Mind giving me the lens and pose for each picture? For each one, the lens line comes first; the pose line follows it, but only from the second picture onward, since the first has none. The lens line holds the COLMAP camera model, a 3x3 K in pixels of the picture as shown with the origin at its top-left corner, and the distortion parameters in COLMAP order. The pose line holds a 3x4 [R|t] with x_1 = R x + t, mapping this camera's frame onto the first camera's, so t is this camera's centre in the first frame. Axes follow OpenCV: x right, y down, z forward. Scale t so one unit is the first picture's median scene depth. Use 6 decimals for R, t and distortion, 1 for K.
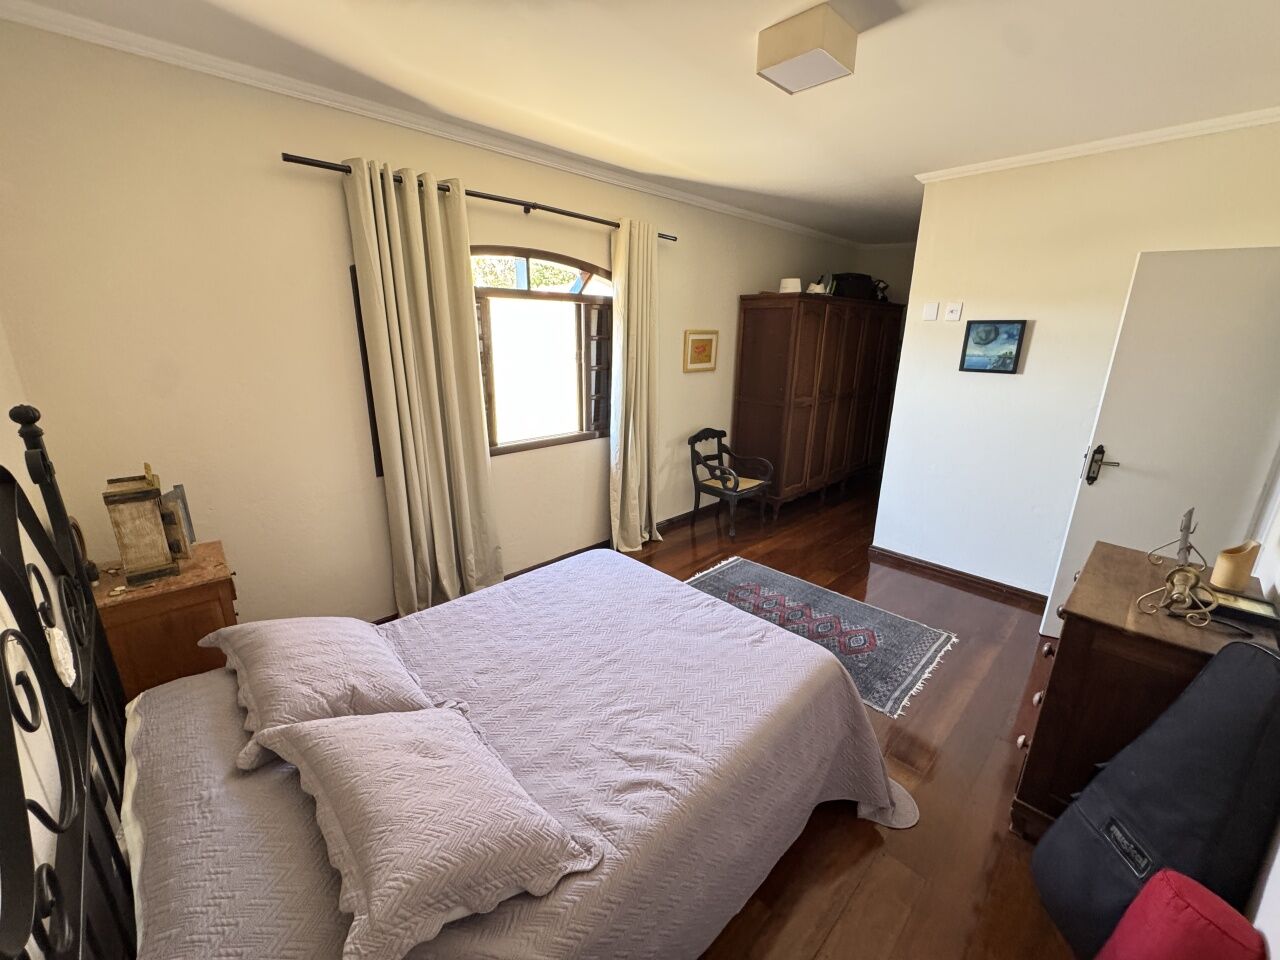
lens RADIAL K [[511.7, 0, 639.0], [0, 511.7, 478.7], [0, 0, 1]] dist [-0.002074, 0.000258]
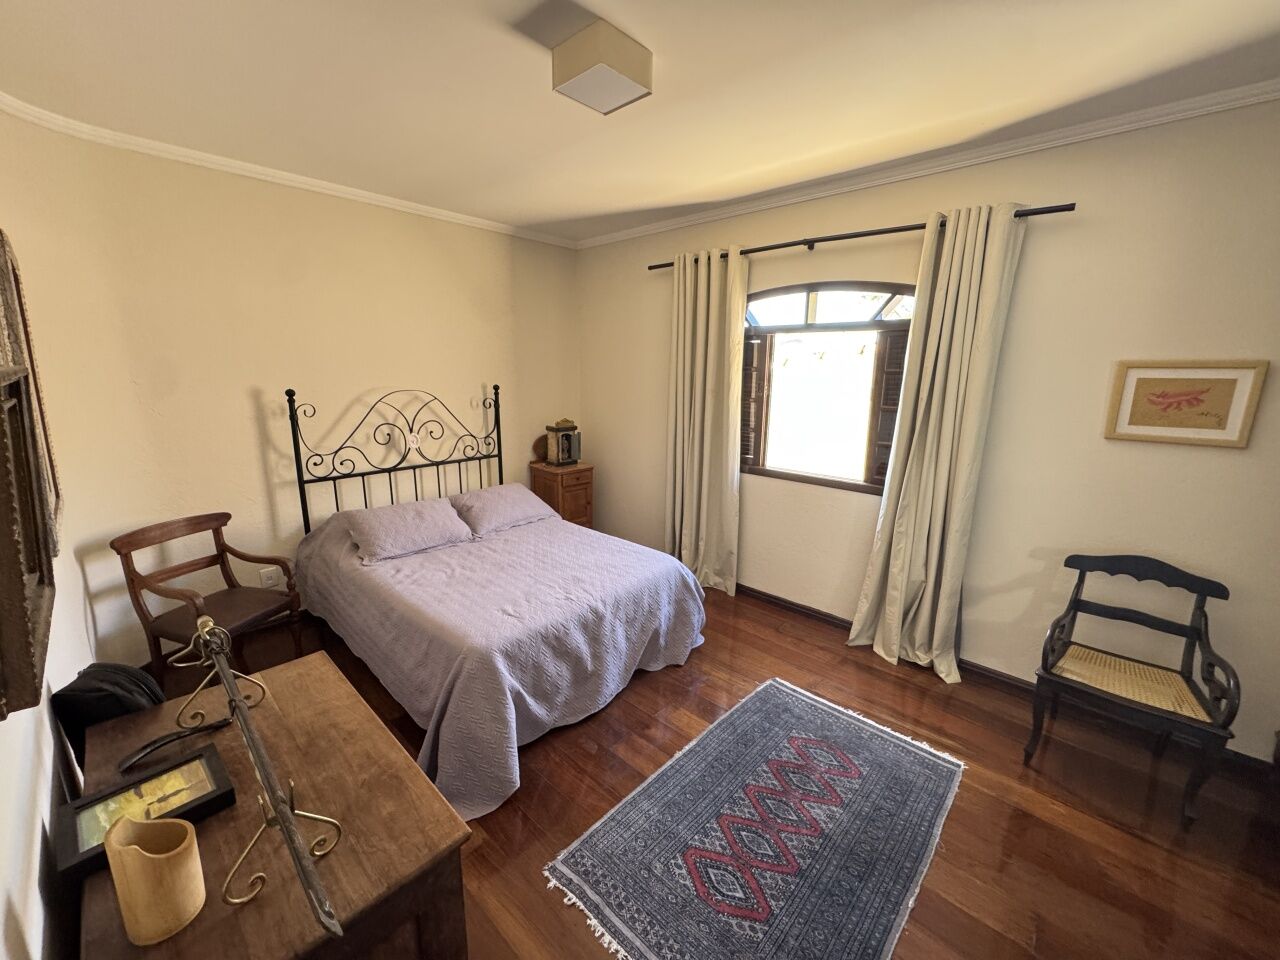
lens RADIAL K [[511.7, 0, 639.0], [0, 511.7, 478.7], [0, 0, 1]] dist [-0.002074, 0.000258]
pose [[0.053565, 0.198240, -0.978689, 0.736416], [-0.292083, 0.940341, 0.174487, -0.145720], [0.954892, 0.276512, 0.108272, 0.597899]]
